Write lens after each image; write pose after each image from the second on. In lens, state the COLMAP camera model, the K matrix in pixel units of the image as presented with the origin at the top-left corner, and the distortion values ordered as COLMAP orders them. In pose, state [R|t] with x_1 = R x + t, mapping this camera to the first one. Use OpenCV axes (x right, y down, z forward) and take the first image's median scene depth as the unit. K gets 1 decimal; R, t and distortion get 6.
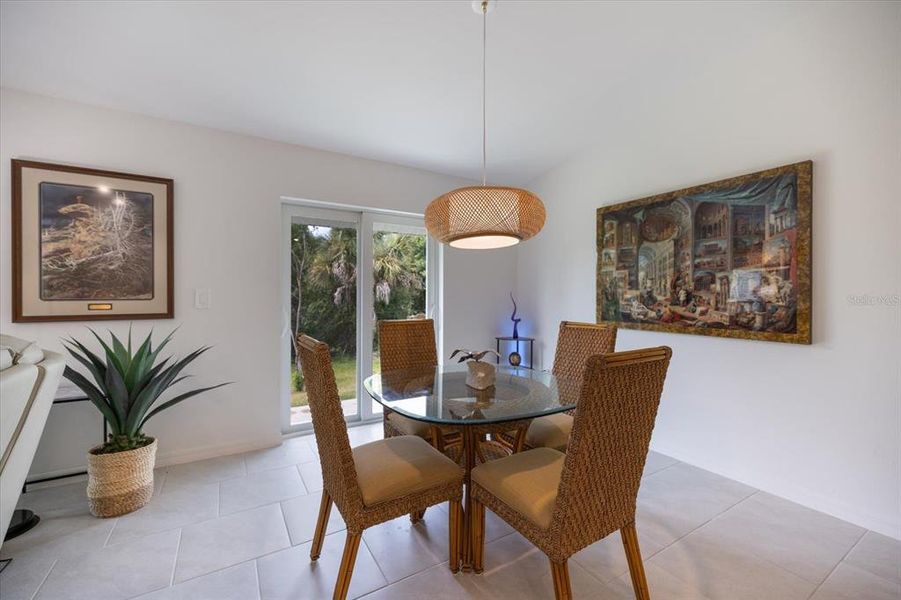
lens RADIAL K [[375.3, 0, 452.8], [0, 375.3, 296.4], [0, 0, 1]] dist [0.002277, 0.000499]
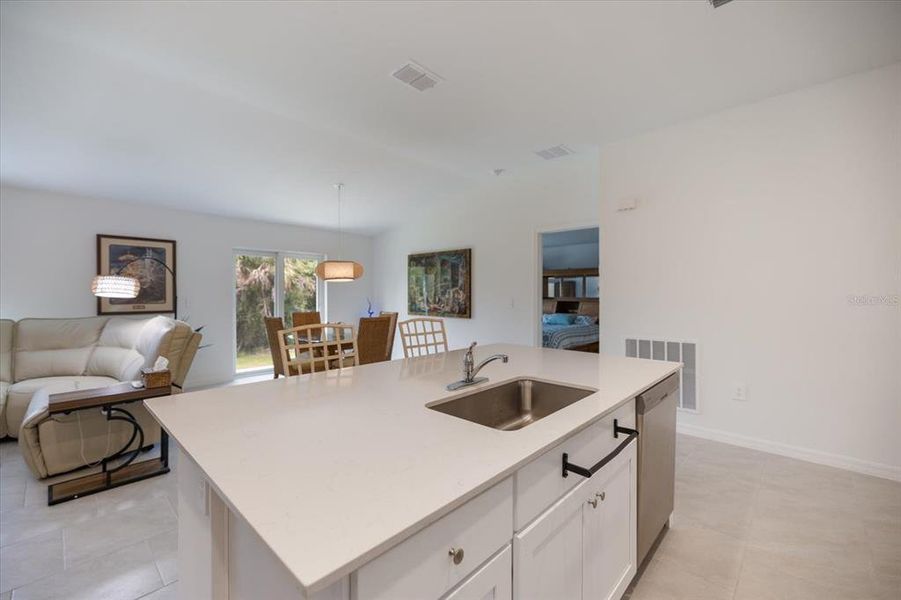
lens RADIAL K [[326.2, 0, 430.2], [0, 326.2, 298.8], [0, 0, 1]] dist [0.000469, 0.000065]
pose [[0.967134, -0.005167, 0.254215, 0.081593], [0.003523, 0.999970, 0.006921, -0.020818], [-0.254243, -0.005798, 0.967123, -0.910853]]
